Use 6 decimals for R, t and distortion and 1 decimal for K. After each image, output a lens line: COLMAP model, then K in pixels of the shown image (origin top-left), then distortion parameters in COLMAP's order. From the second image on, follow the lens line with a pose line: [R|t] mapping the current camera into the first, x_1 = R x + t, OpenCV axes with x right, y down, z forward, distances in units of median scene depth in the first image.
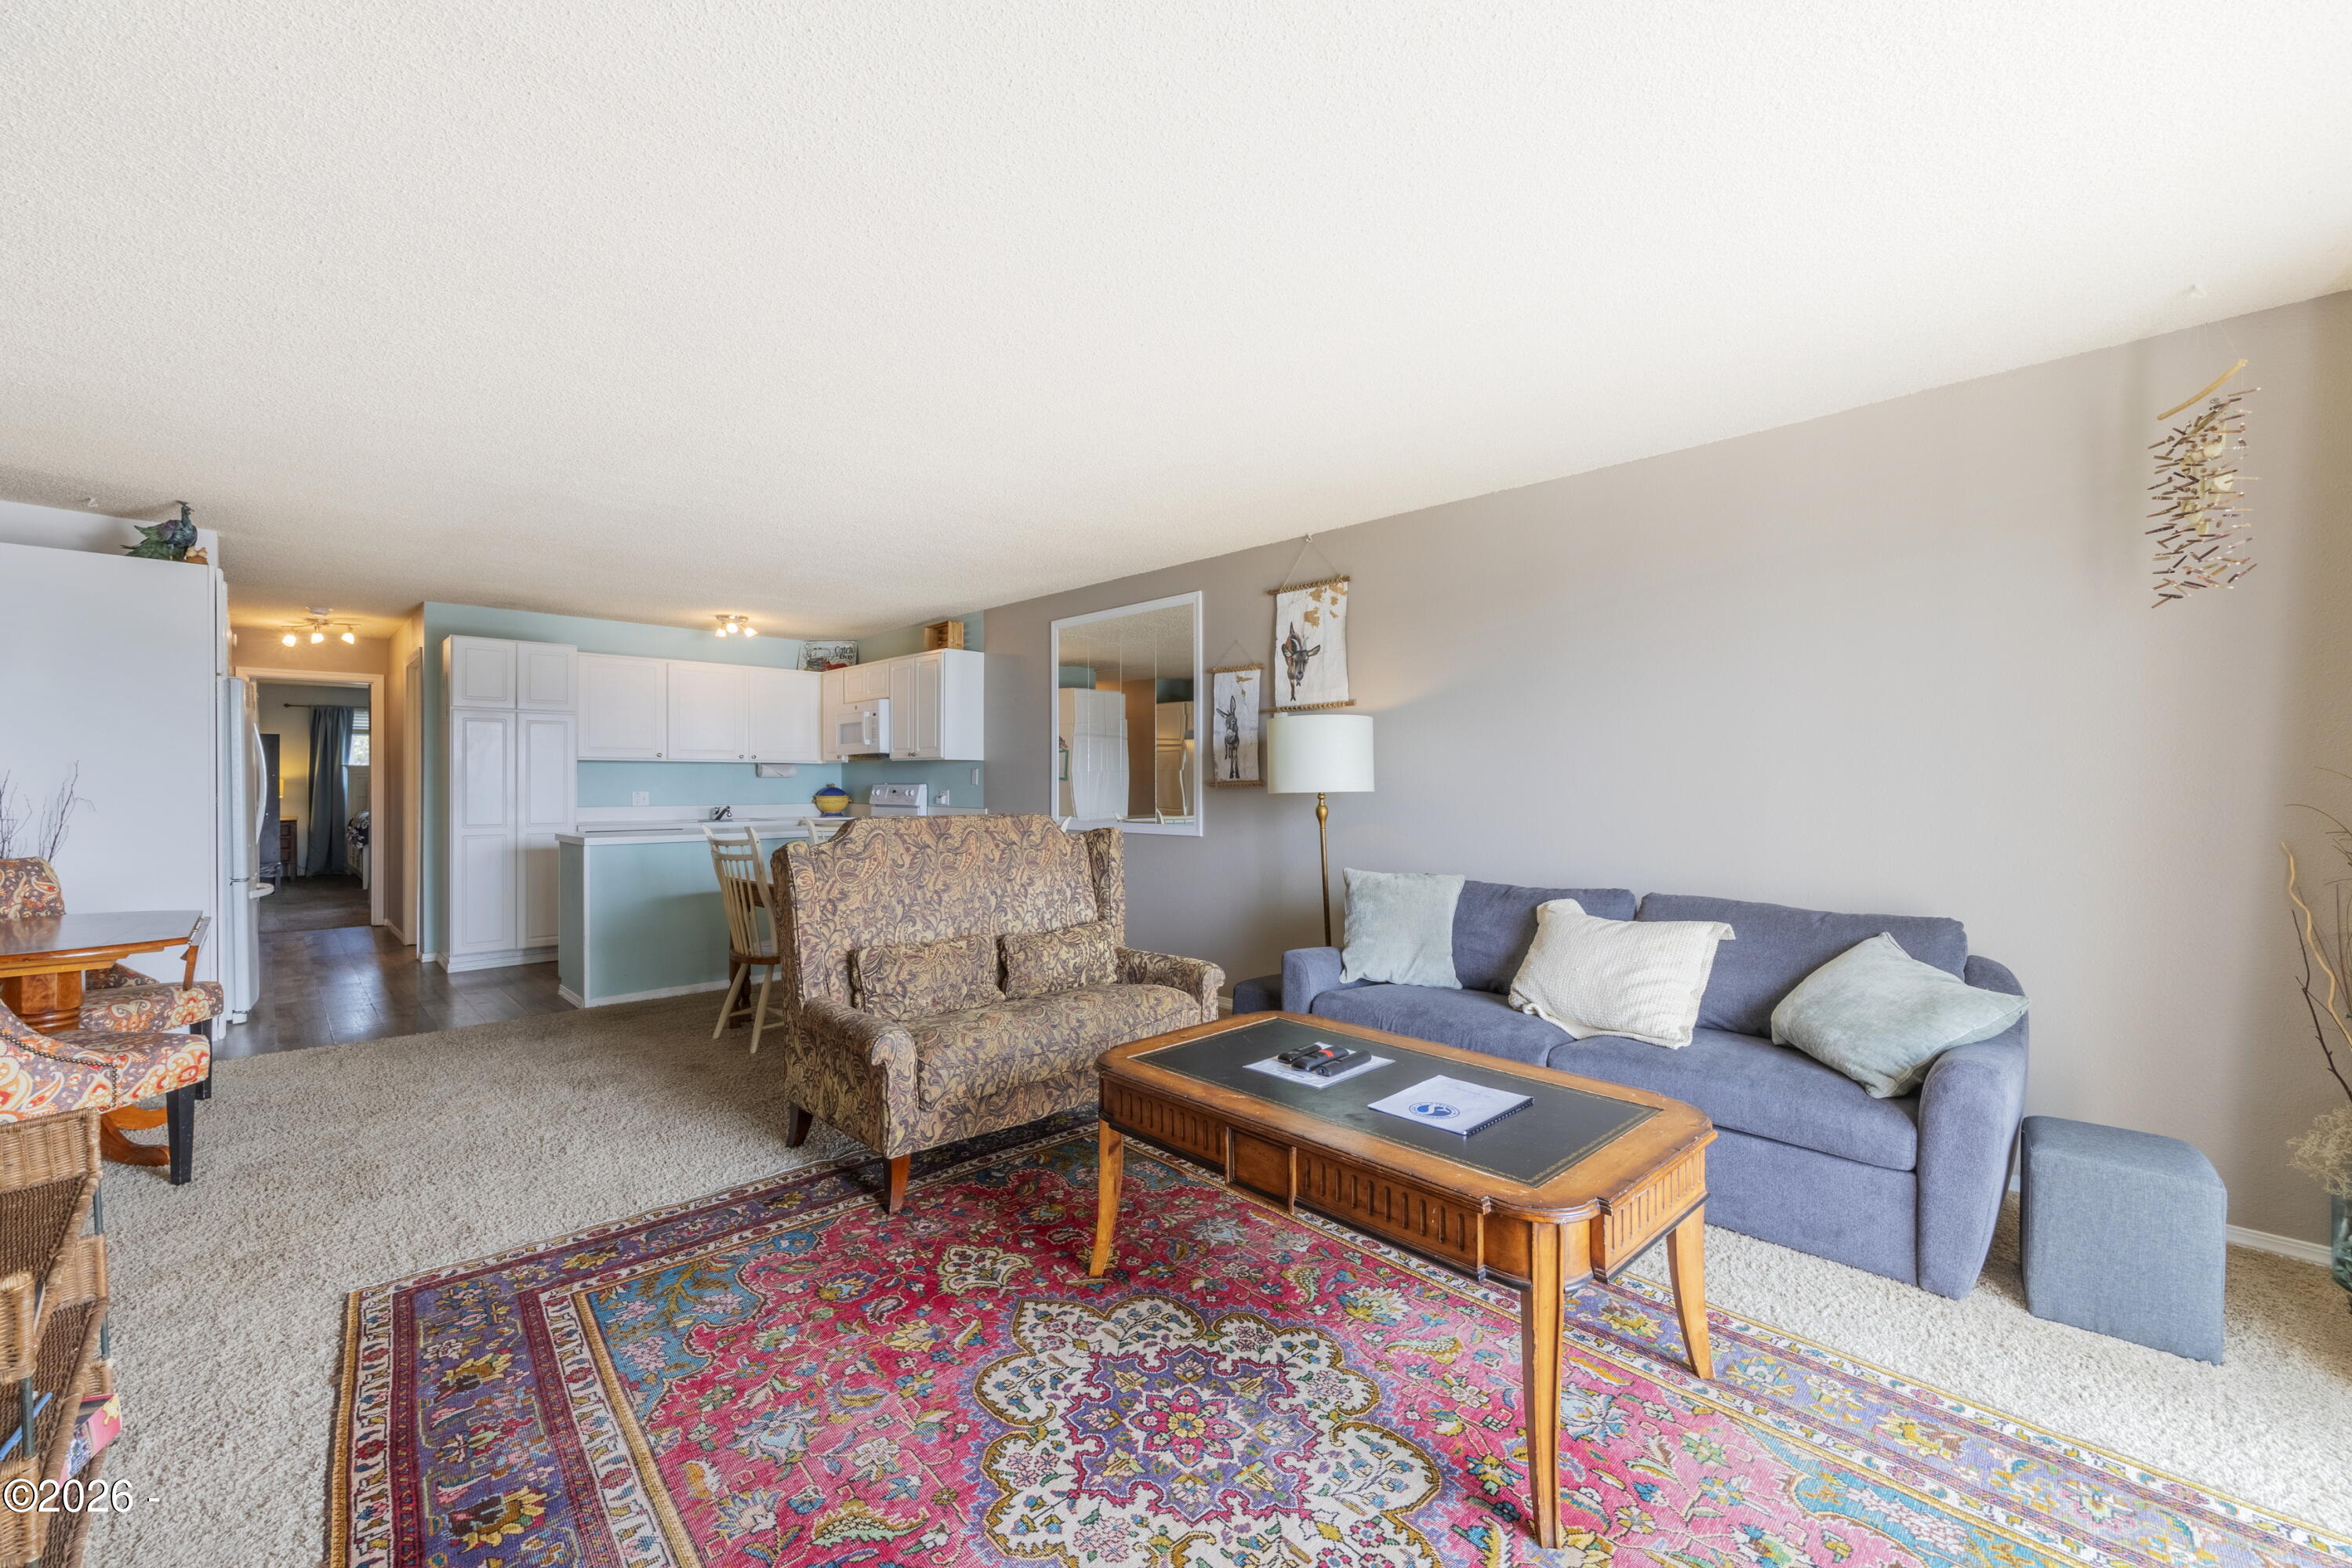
lens RADIAL K [[948.3, 0, 1176.0], [0, 948.3, 784.0], [0, 0, 1]] dist [-0.002125, -0.000323]
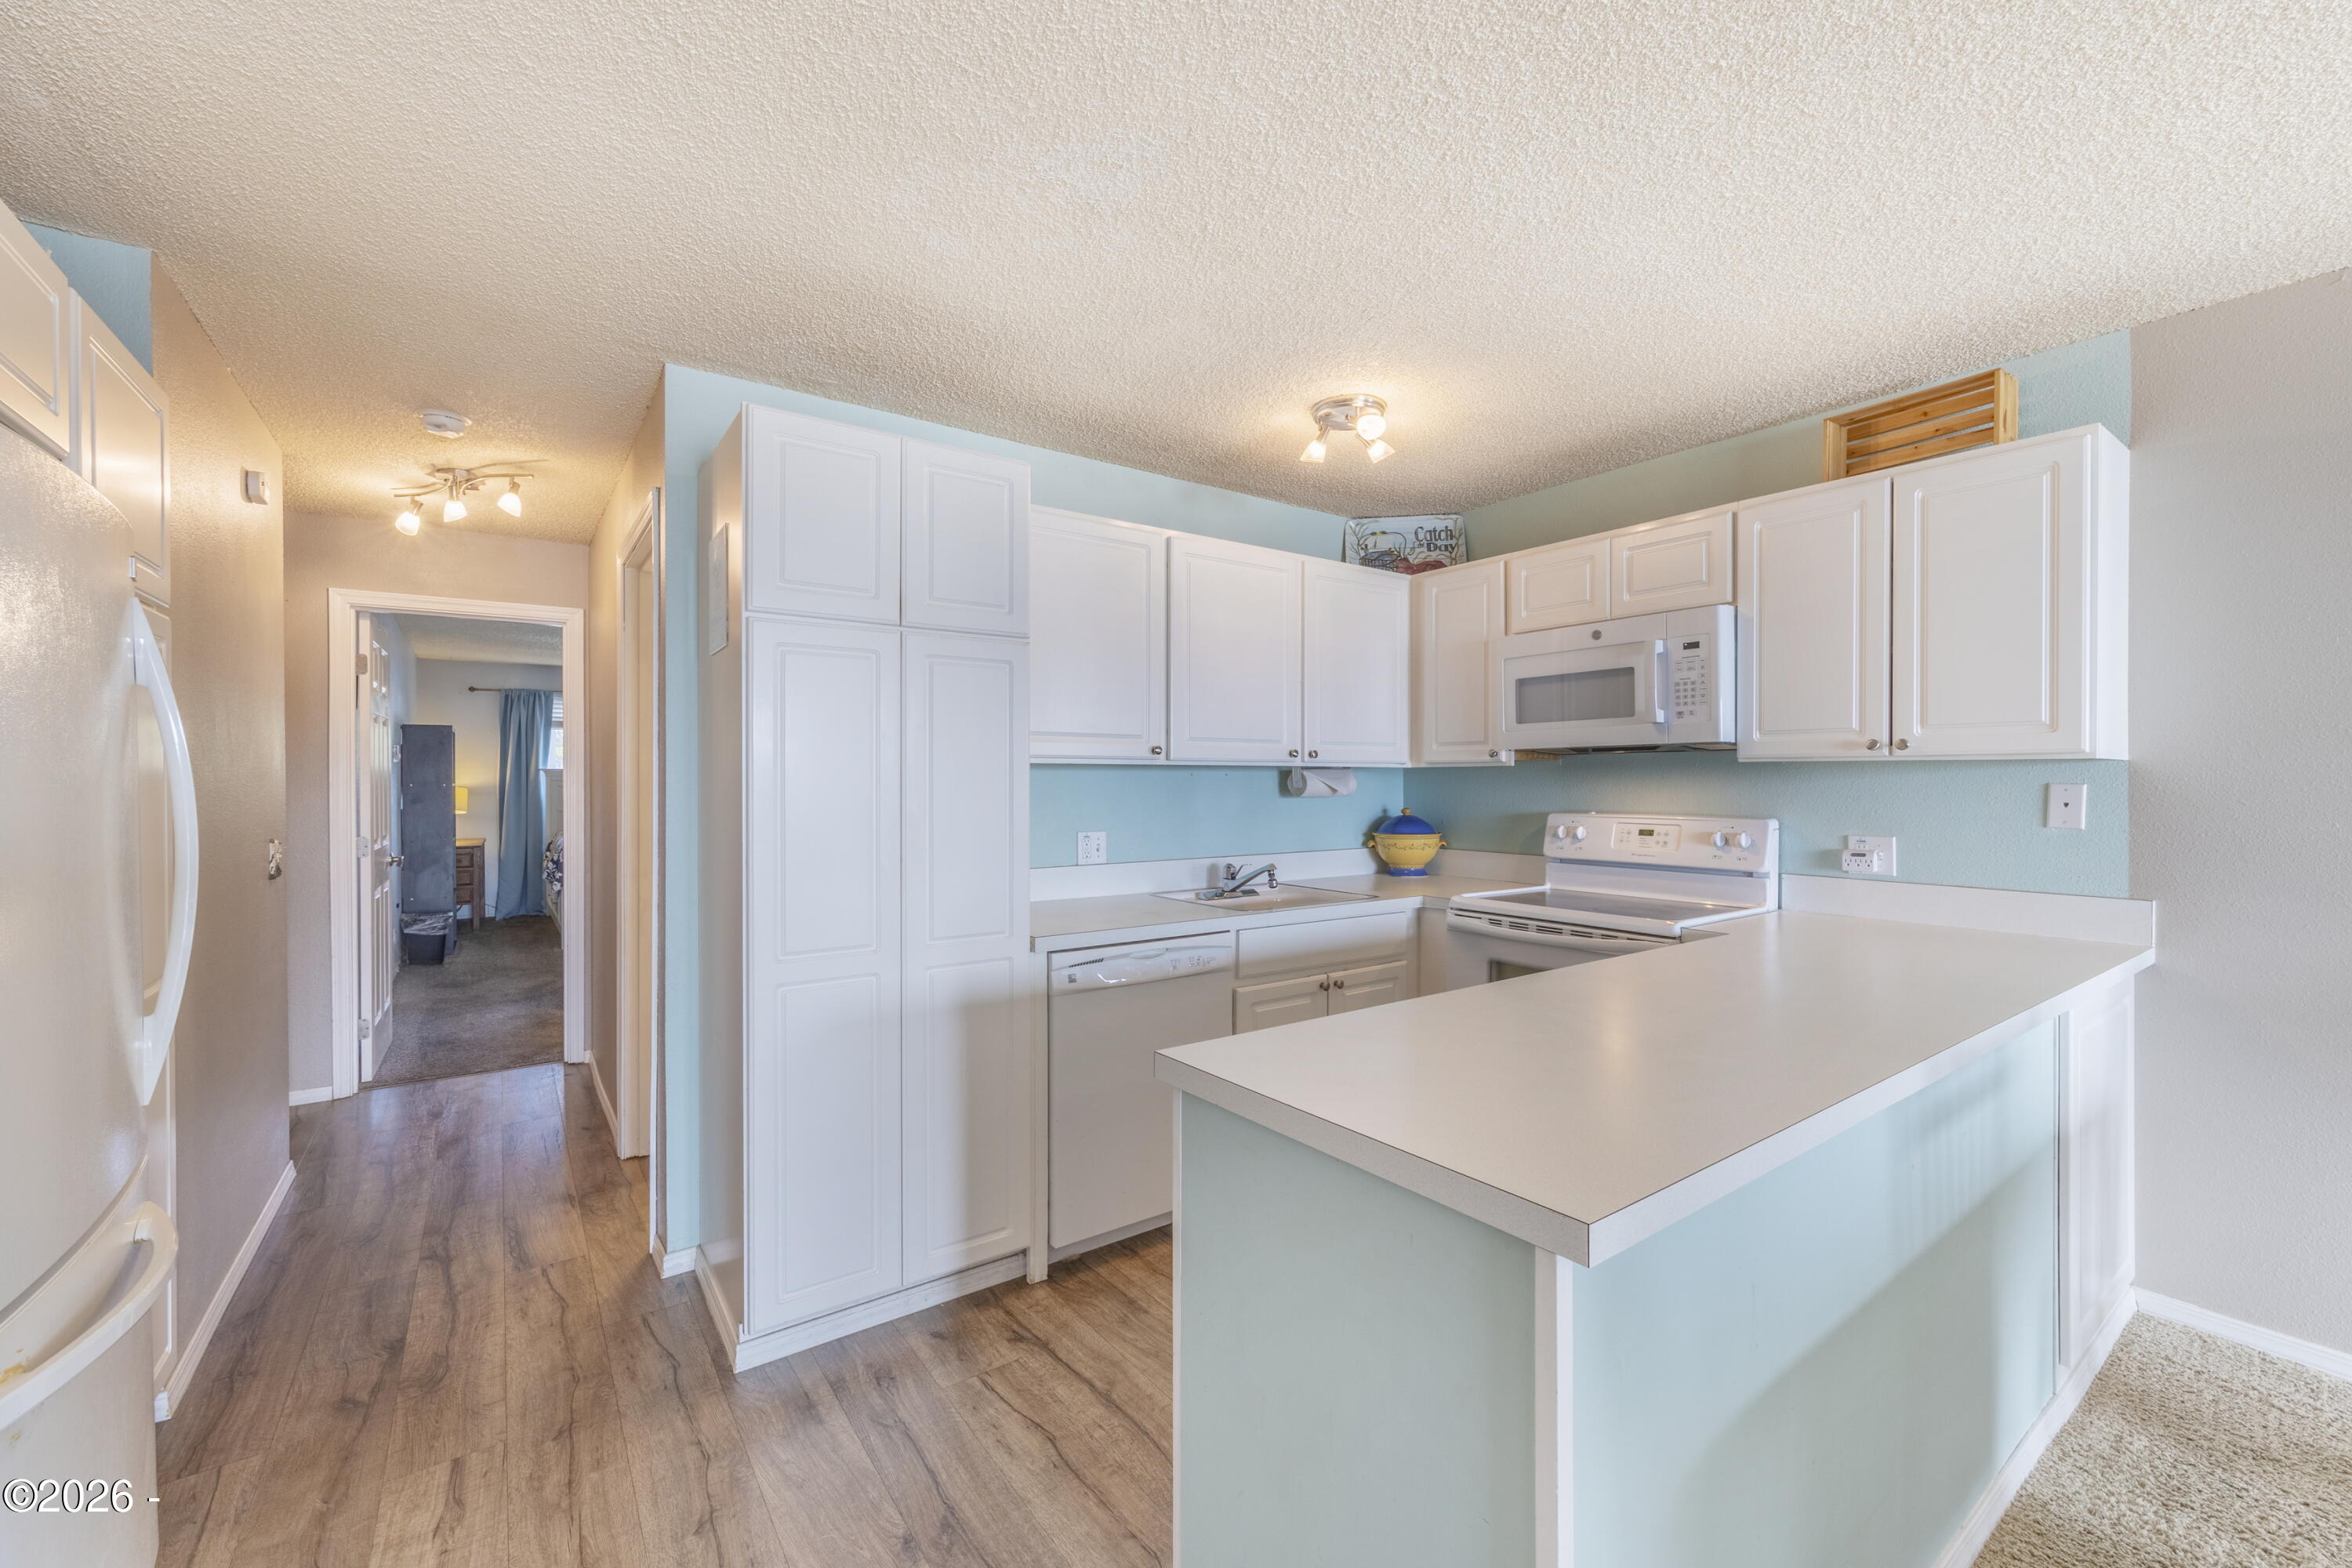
lens RADIAL K [[948.3, 0, 1176.0], [0, 948.3, 784.0], [0, 0, 1]] dist [-0.002125, -0.000323]
pose [[0.989283, -0.000896, -0.146007, -0.488666], [0.001435, 0.999993, 0.003585, -0.017687], [0.146003, -0.003756, 0.989277, 0.594384]]
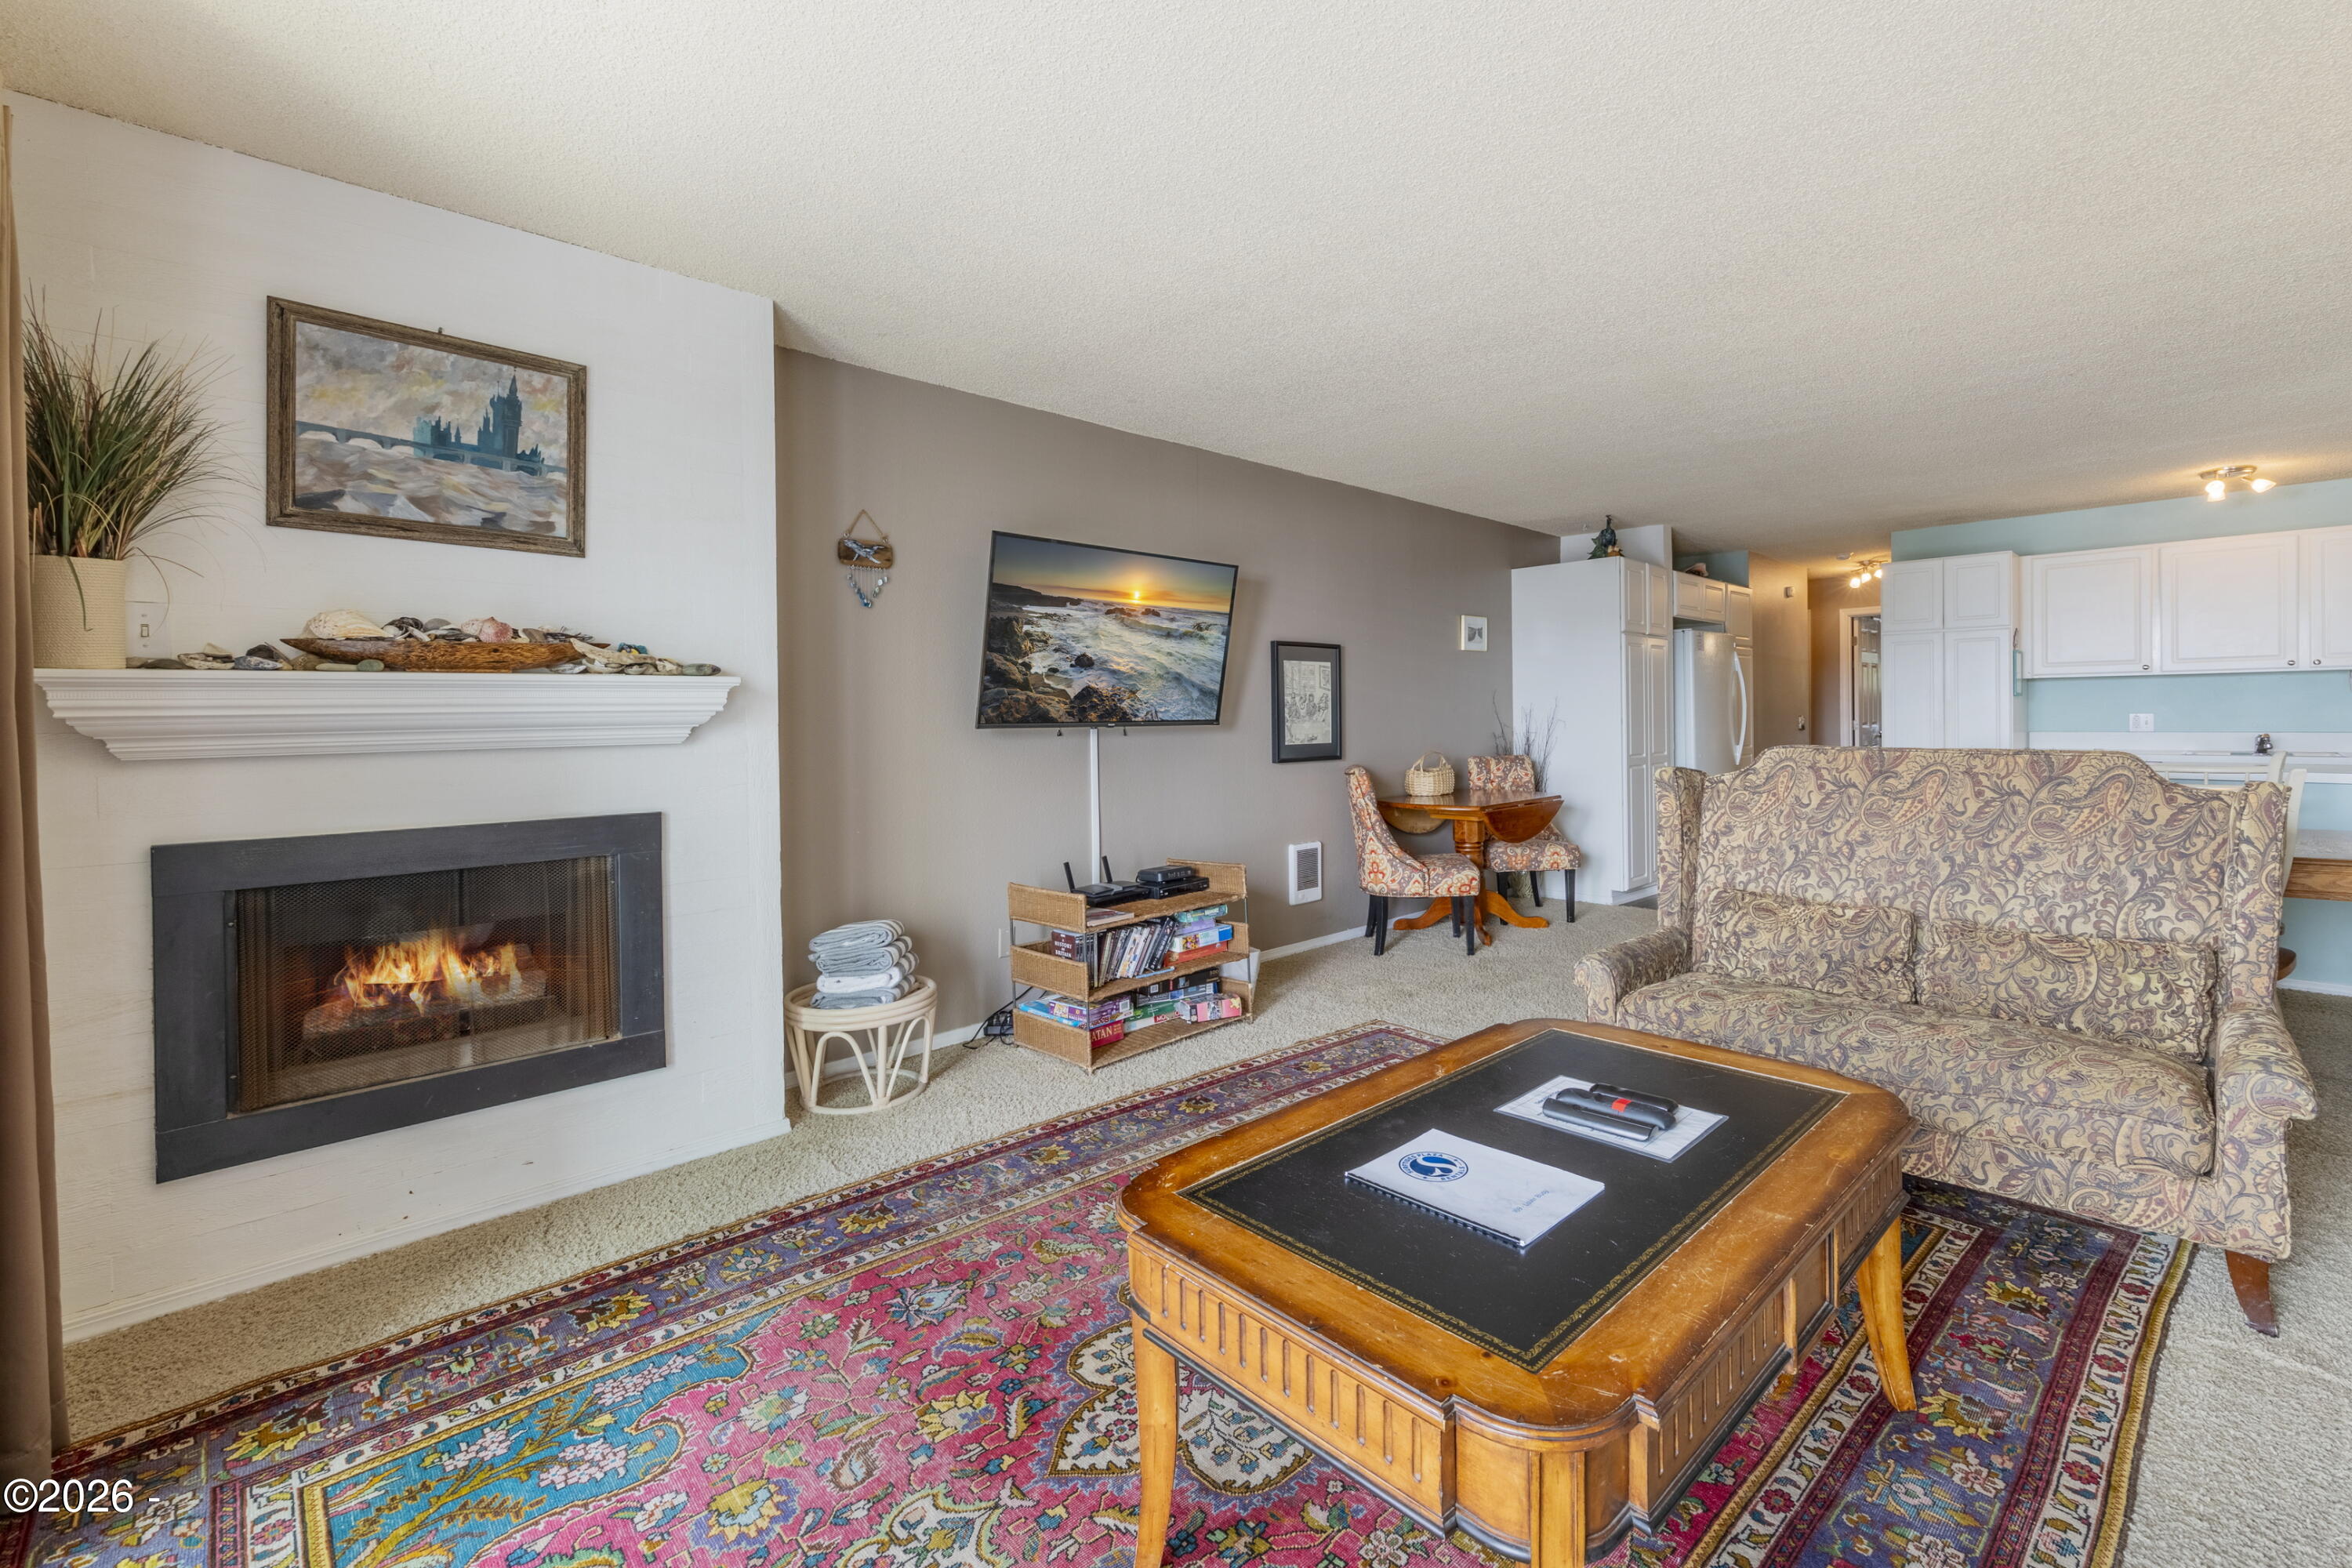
lens RADIAL K [[1013.1, 0, 1235.8], [0, 1013.1, 719.9], [0, 0, 1]] dist [-0.001604, -0.000033]
pose [[0.016707, 0.004435, -0.999851, 0.290361], [0.011590, 0.999922, 0.004629, 0.000427], [0.999793, -0.011665, 0.016655, 0.235941]]
